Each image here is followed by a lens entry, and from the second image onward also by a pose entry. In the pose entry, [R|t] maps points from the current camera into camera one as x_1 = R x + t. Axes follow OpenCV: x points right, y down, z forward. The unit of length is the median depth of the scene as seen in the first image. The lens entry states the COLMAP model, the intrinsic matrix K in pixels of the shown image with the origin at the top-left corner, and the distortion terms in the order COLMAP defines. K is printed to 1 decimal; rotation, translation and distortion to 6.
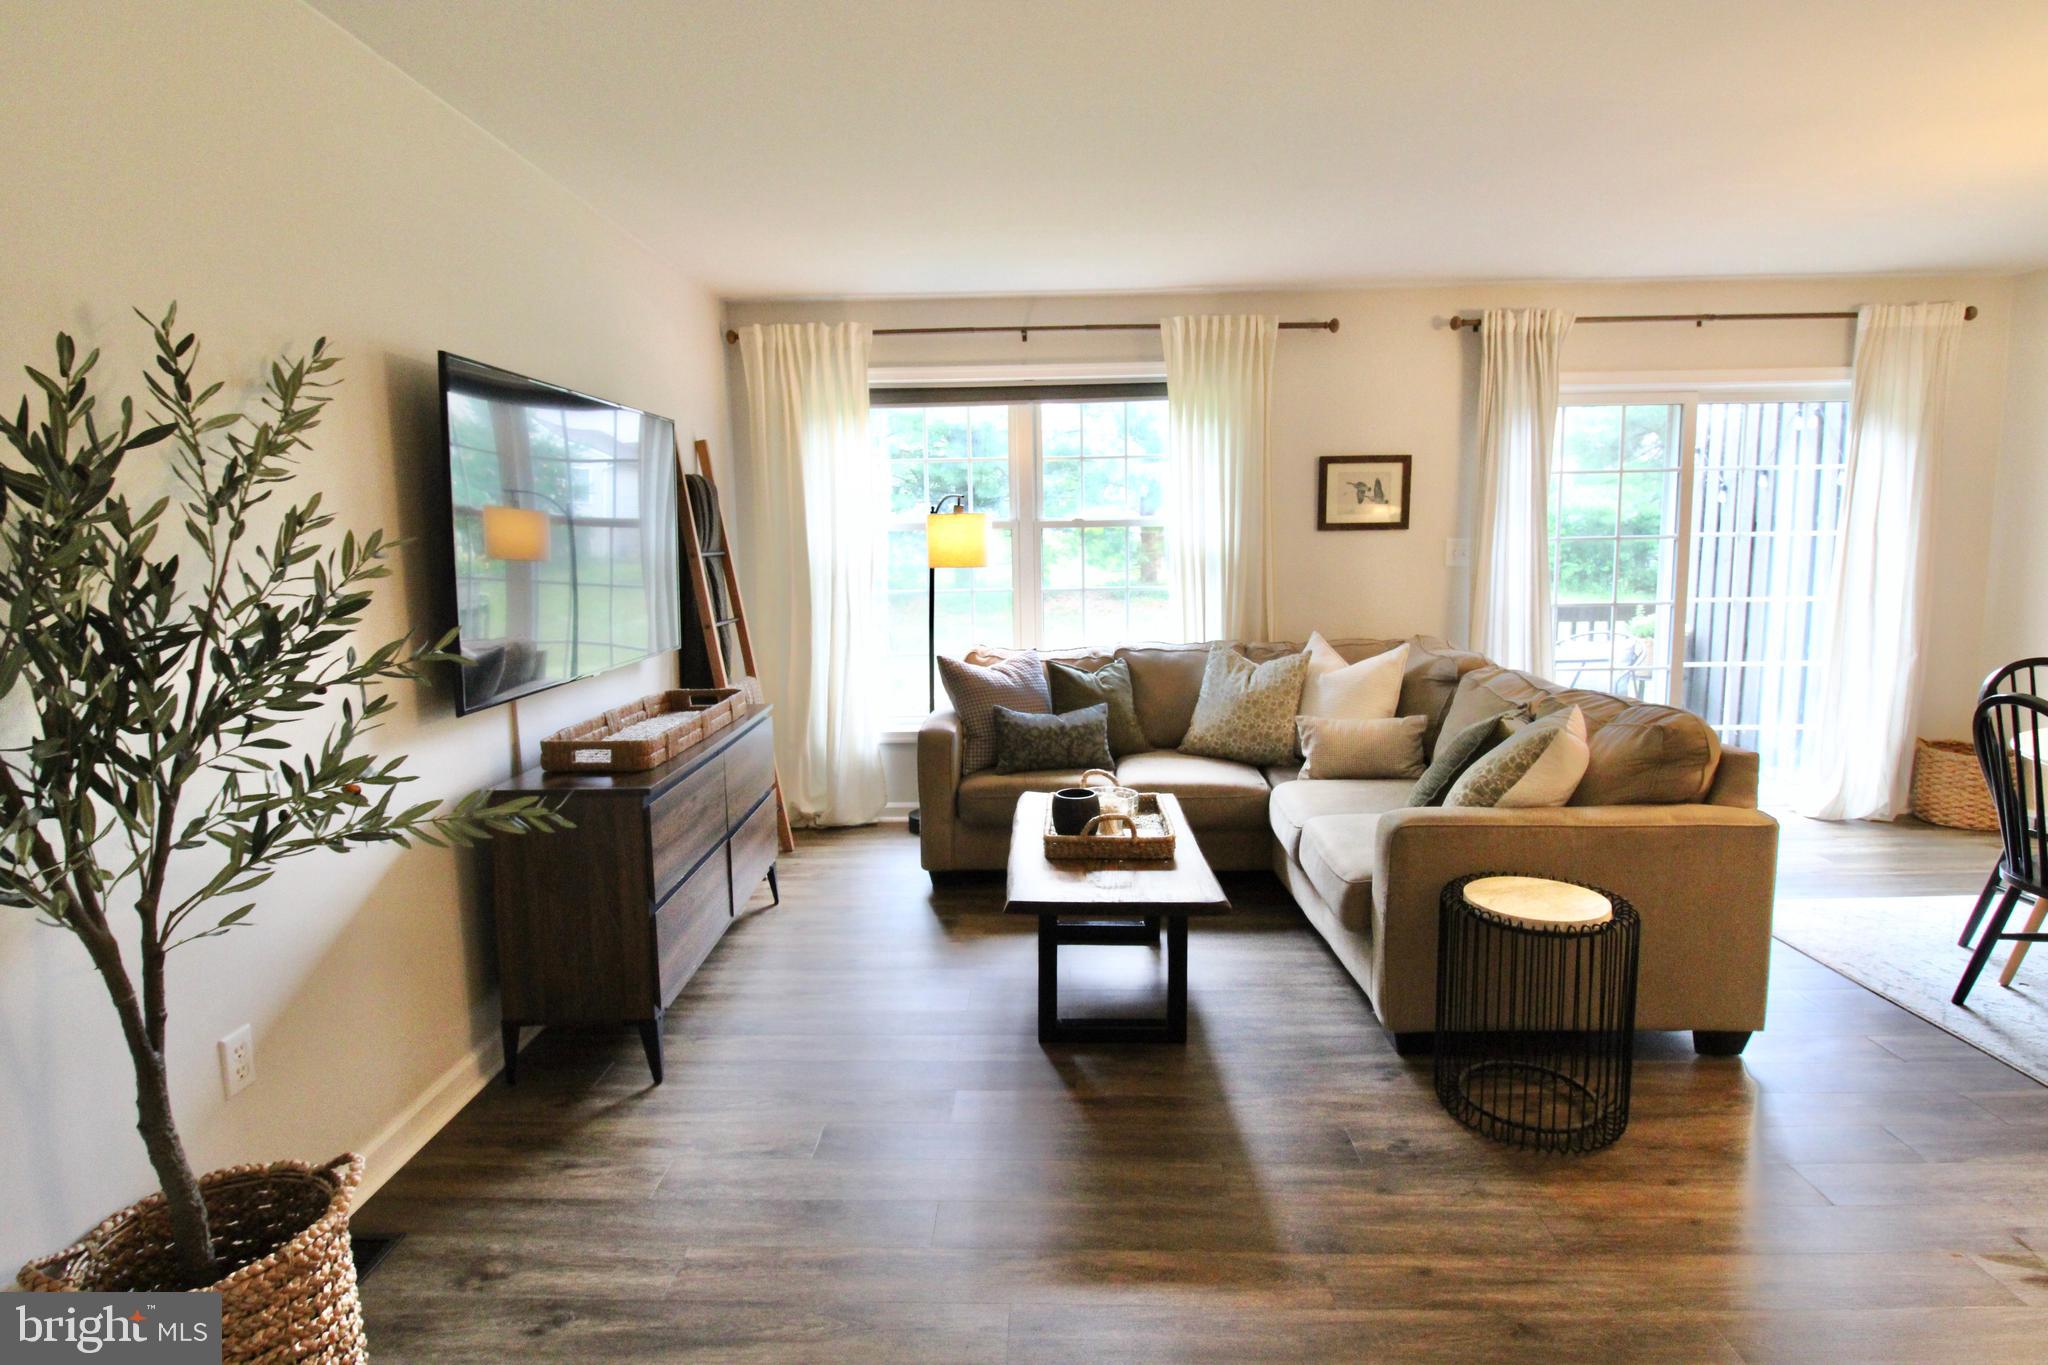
lens RADIAL K [[1075.3, 0, 1017.3], [0, 1075.3, 662.1], [0, 0, 1]] dist [0.005583, -0.008912]
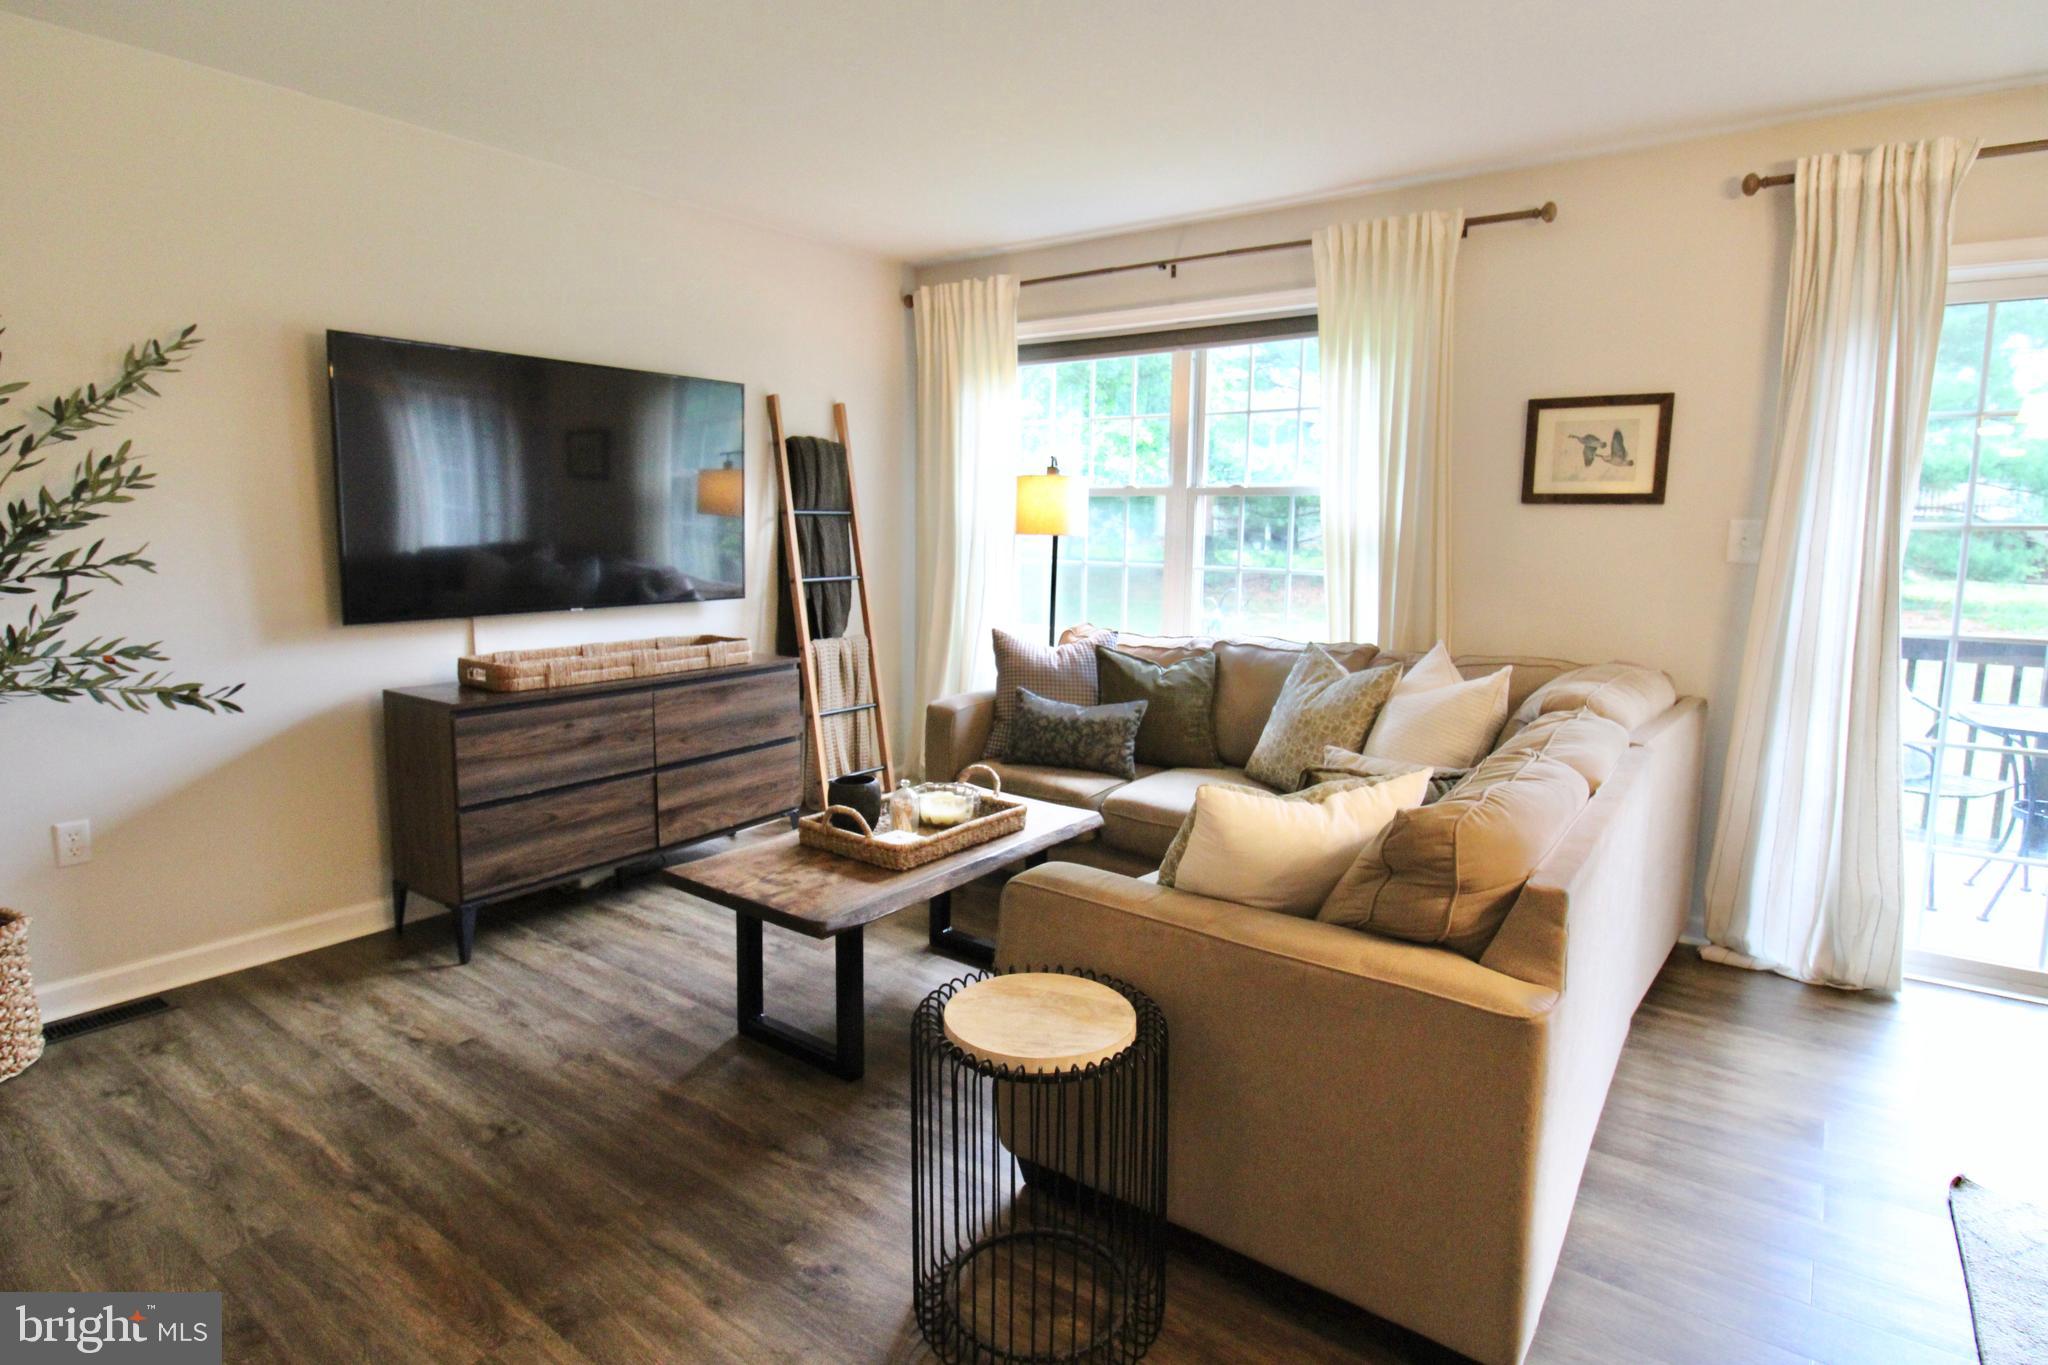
lens RADIAL K [[1113.1, 0, 1012.5], [0, 1113.1, 655.0], [0, 0, 1]] dist [0.004418, -0.010997]
pose [[0.814884, 0.097927, -0.571292, 0.467344], [-0.093086, 0.994941, 0.037770, -0.019833], [0.572101, 0.022401, 0.819878, 0.214900]]
